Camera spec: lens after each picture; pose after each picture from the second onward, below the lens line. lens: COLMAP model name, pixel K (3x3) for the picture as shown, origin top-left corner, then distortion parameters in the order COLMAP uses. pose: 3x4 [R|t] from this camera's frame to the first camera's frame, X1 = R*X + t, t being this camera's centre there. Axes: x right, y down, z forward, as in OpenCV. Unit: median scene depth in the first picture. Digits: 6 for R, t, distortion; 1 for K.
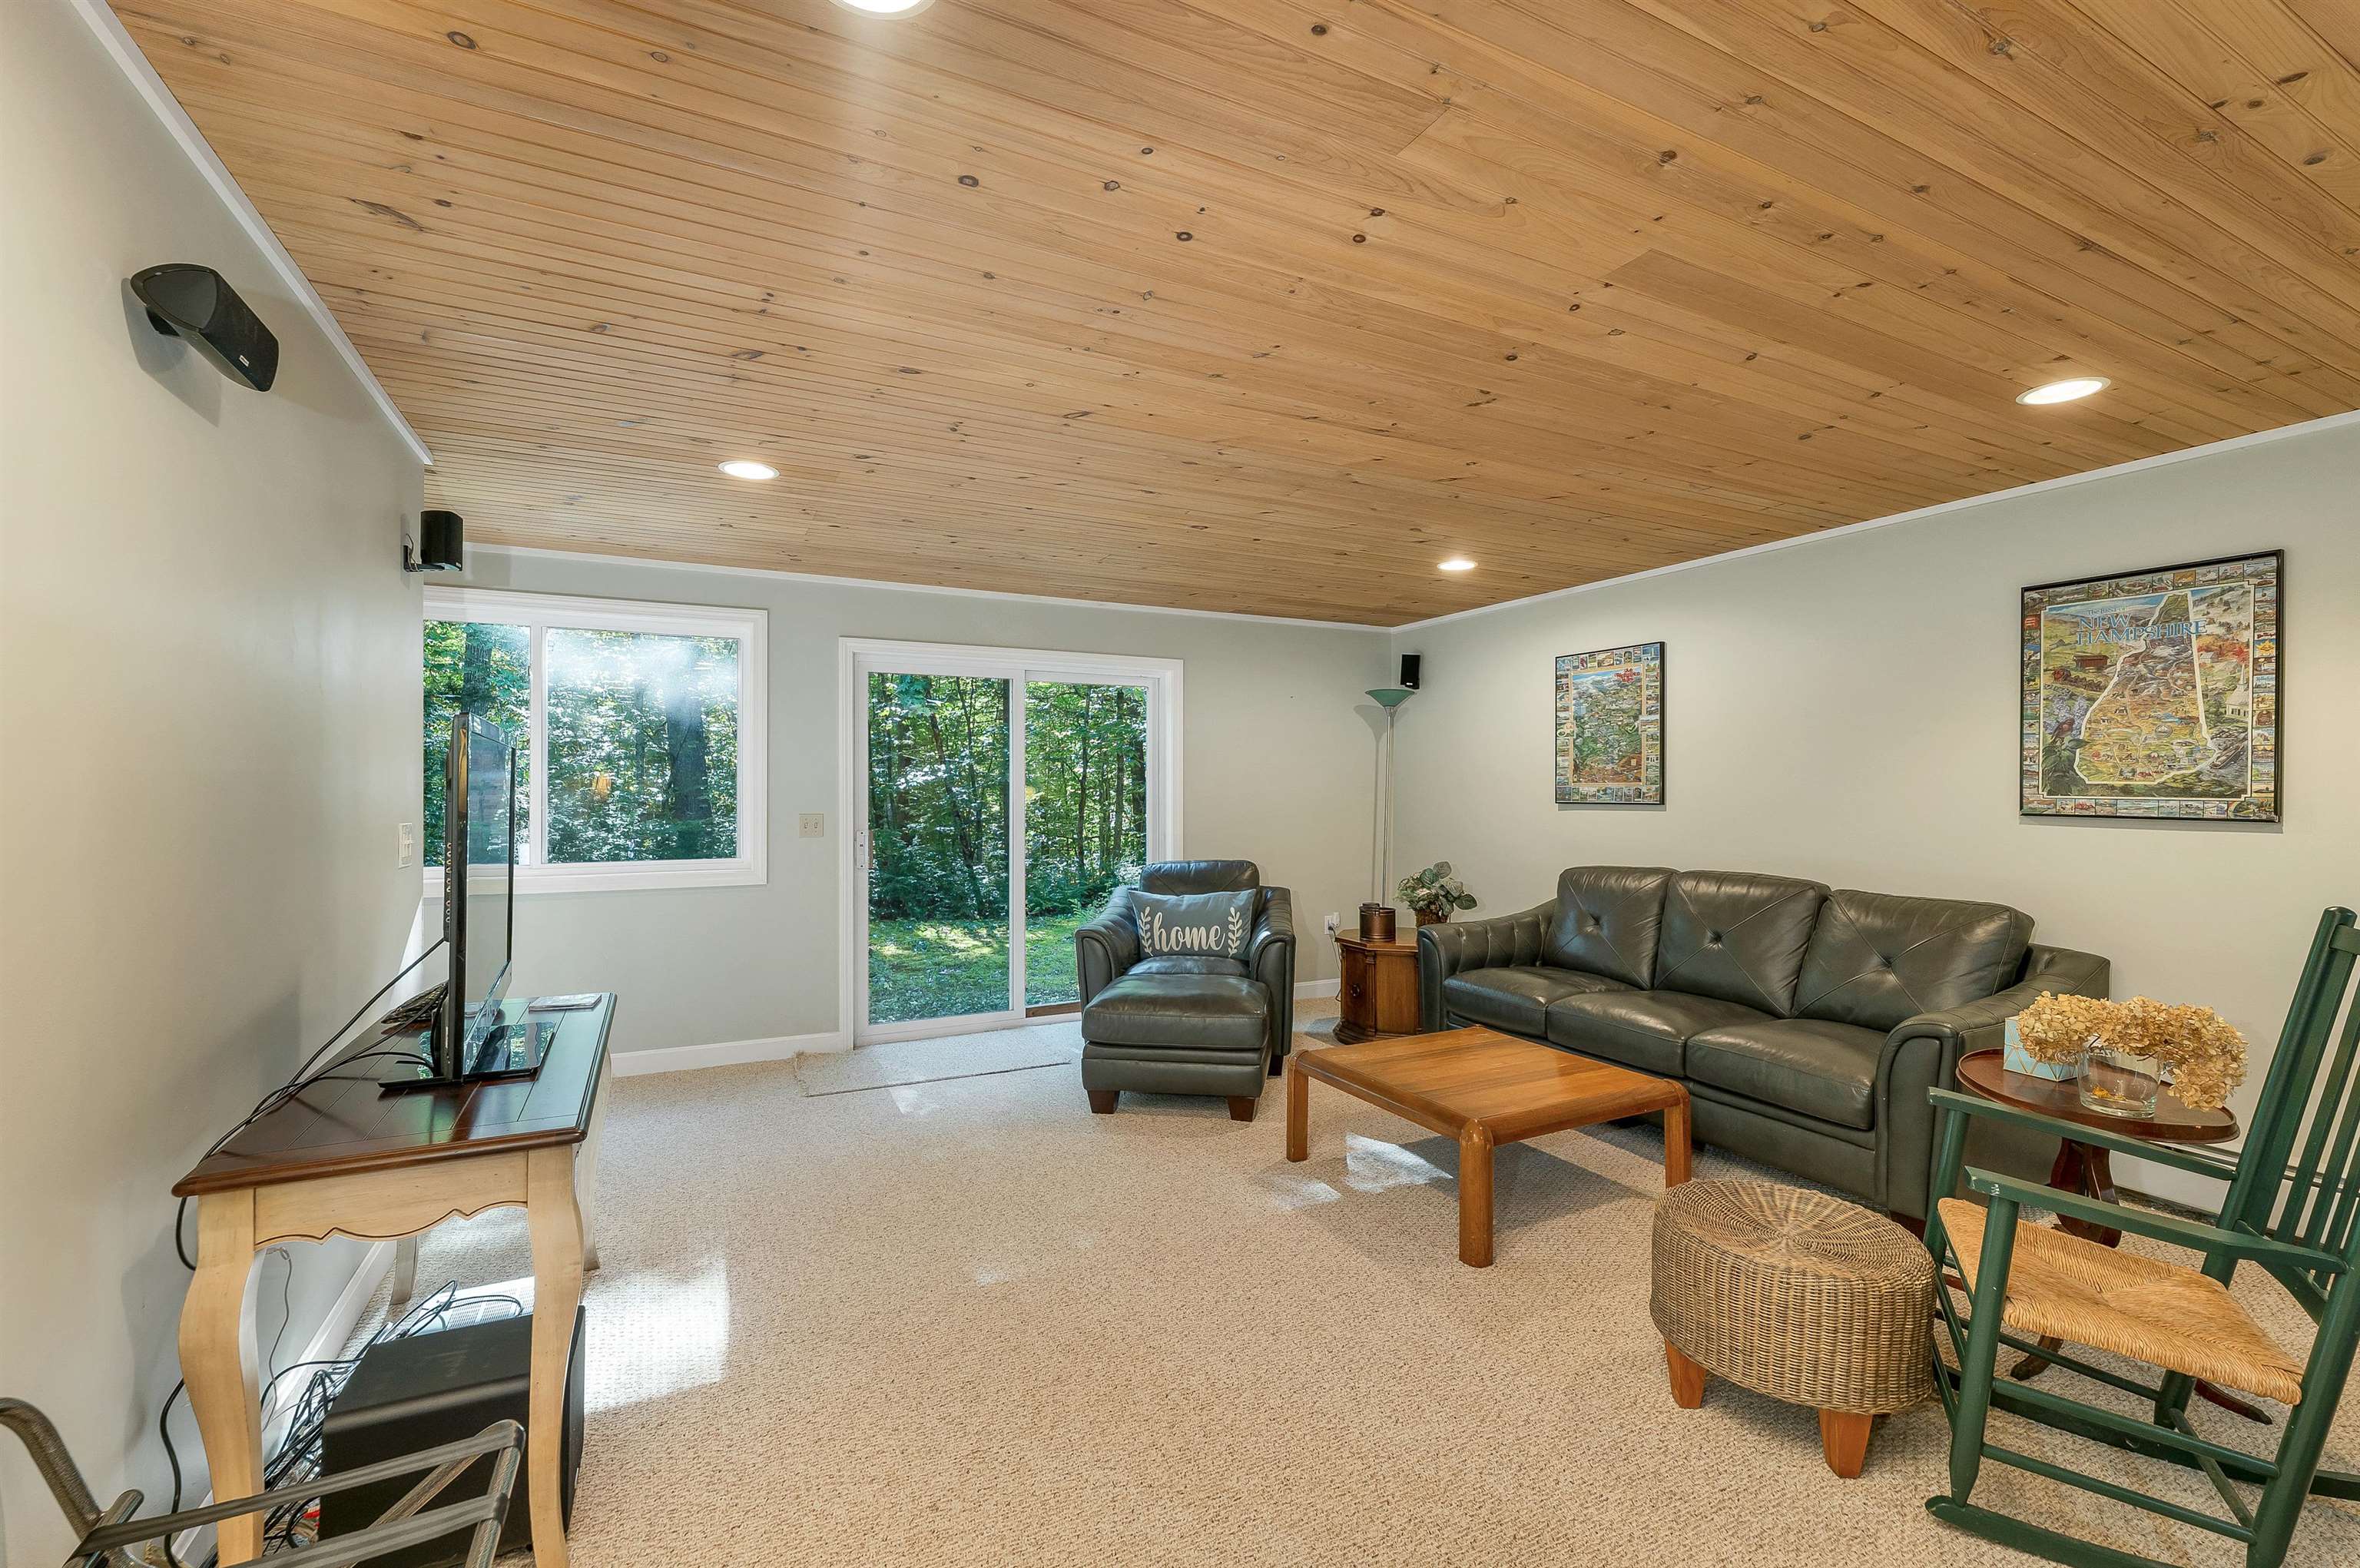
lens RADIAL K [[983.0, 0, 1174.7], [0, 983.0, 785.8], [0, 0, 1]] dist [0.003526, -0.000544]
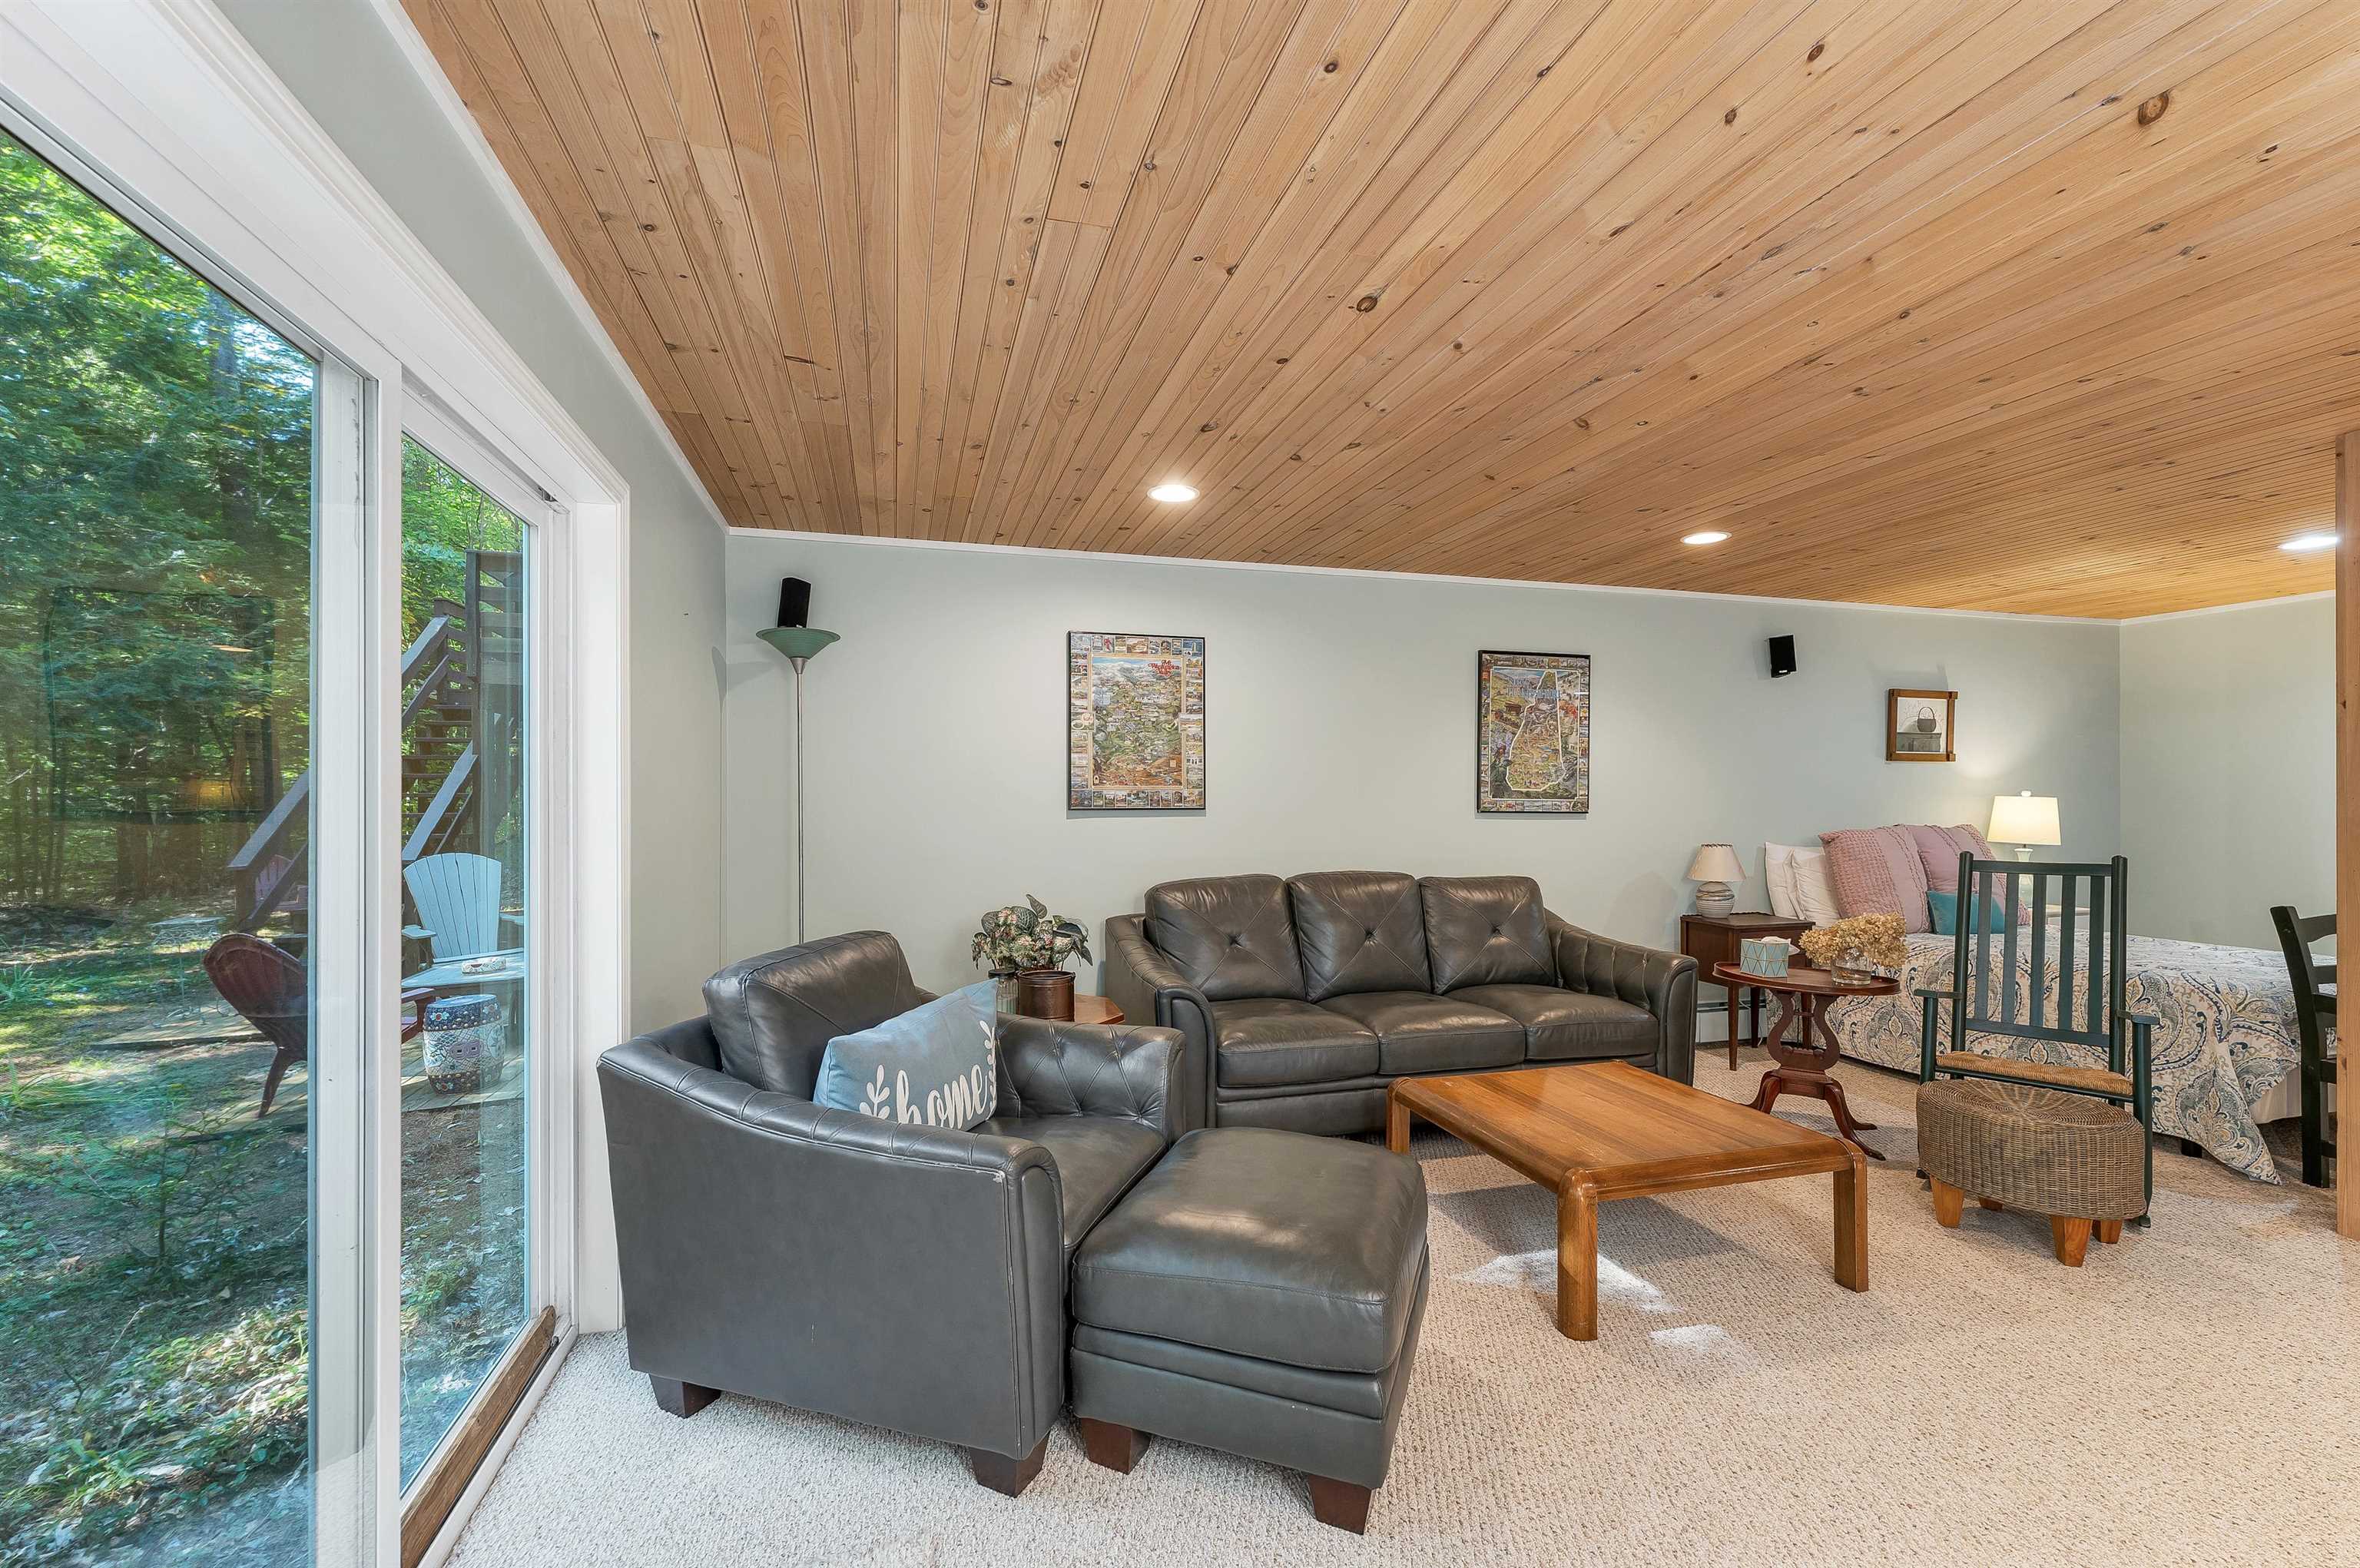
lens RADIAL K [[983.0, 0, 1169.0], [0, 983.0, 803.2], [0, 0, 1]] dist [0.003526, -0.000544]
pose [[0.210355, -0.008831, 0.977585, -0.620564], [-0.005826, 0.999930, 0.010286, 0.005308], [-0.977608, -0.007859, 0.210289, 1.168900]]
